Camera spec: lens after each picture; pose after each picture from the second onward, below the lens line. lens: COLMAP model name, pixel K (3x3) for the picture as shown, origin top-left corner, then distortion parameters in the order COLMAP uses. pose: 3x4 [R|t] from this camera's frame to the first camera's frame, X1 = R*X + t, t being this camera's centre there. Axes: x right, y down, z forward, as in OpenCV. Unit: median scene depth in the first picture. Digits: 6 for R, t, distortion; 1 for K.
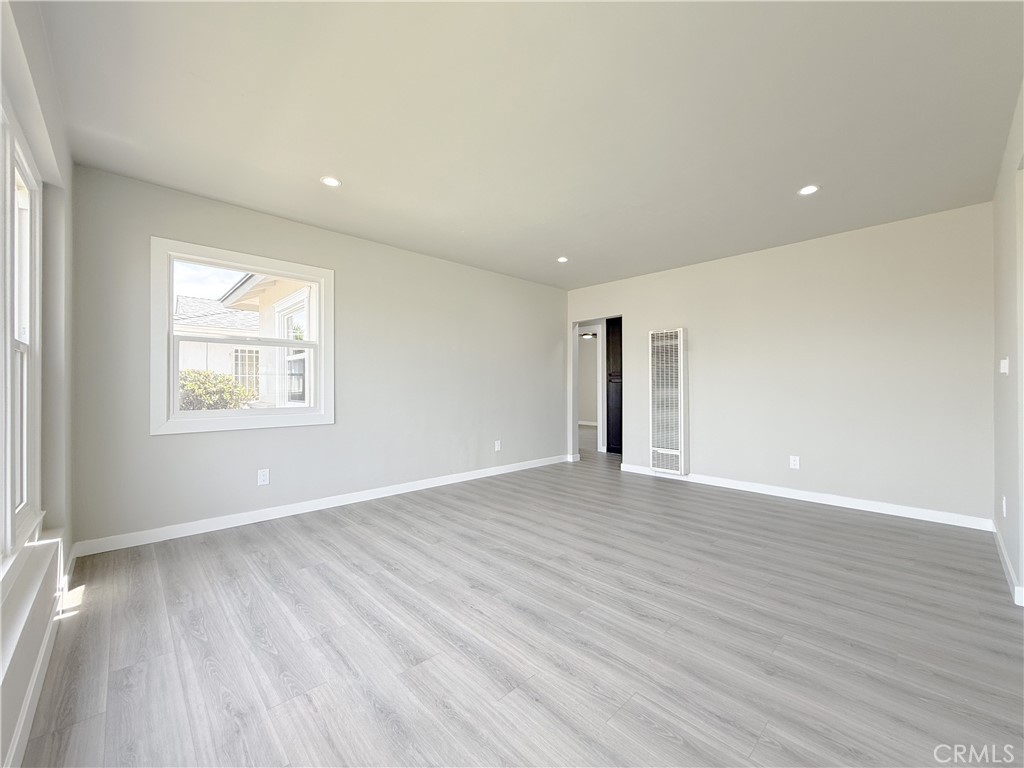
lens RADIAL K [[410.4, 0, 509.7], [0, 410.4, 383.7], [0, 0, 1]] dist [-0.001049, 0.000038]
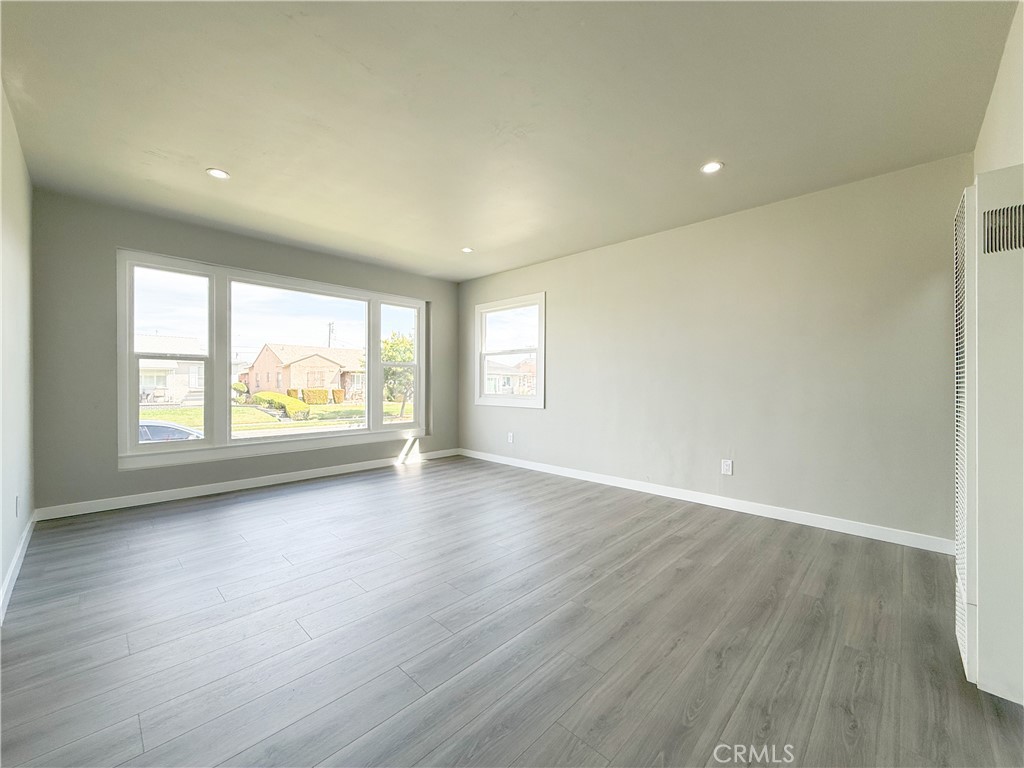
lens RADIAL K [[410.4, 0, 509.7], [0, 410.4, 383.7], [0, 0, 1]] dist [-0.001049, 0.000038]
pose [[0.048830, 0.007335, -0.998780, 1.215528], [0.003470, 0.999966, 0.007514, 0.010780], [0.998801, -0.003833, 0.048803, 1.149883]]
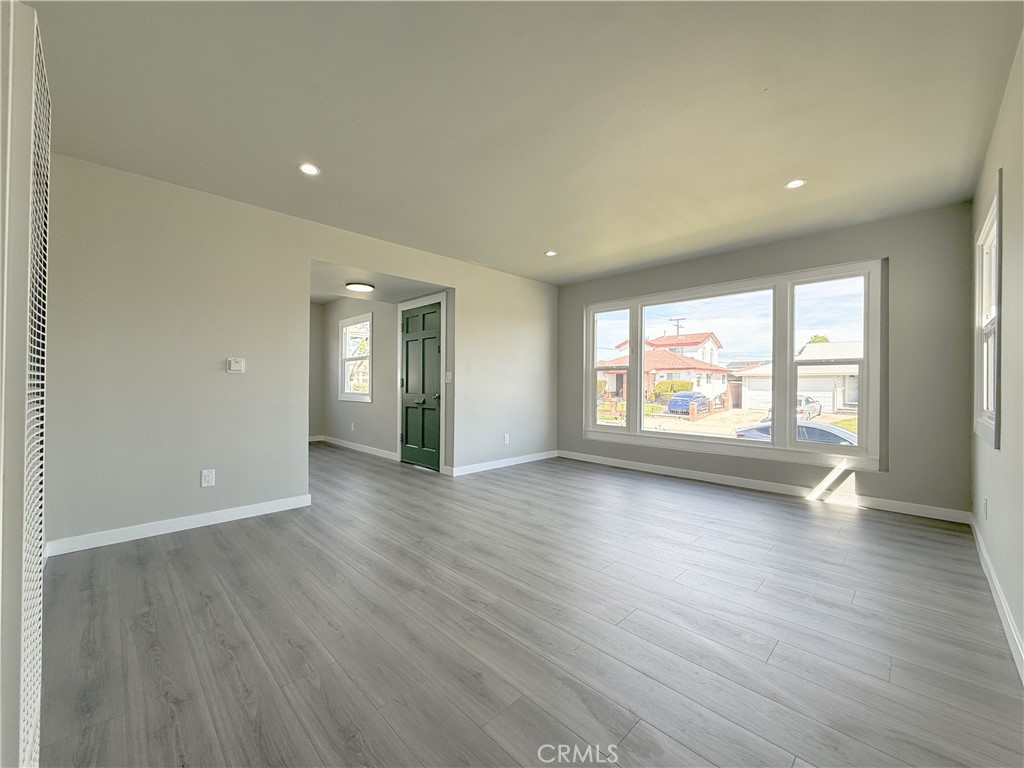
lens RADIAL K [[410.4, 0, 509.7], [0, 410.4, 383.7], [0, 0, 1]] dist [-0.001049, 0.000038]
pose [[-0.999681, -0.002663, -0.025096, 0.323016], [-0.002434, 0.999955, -0.009137, 0.023703], [0.025119, -0.009073, -0.999643, 2.125318]]
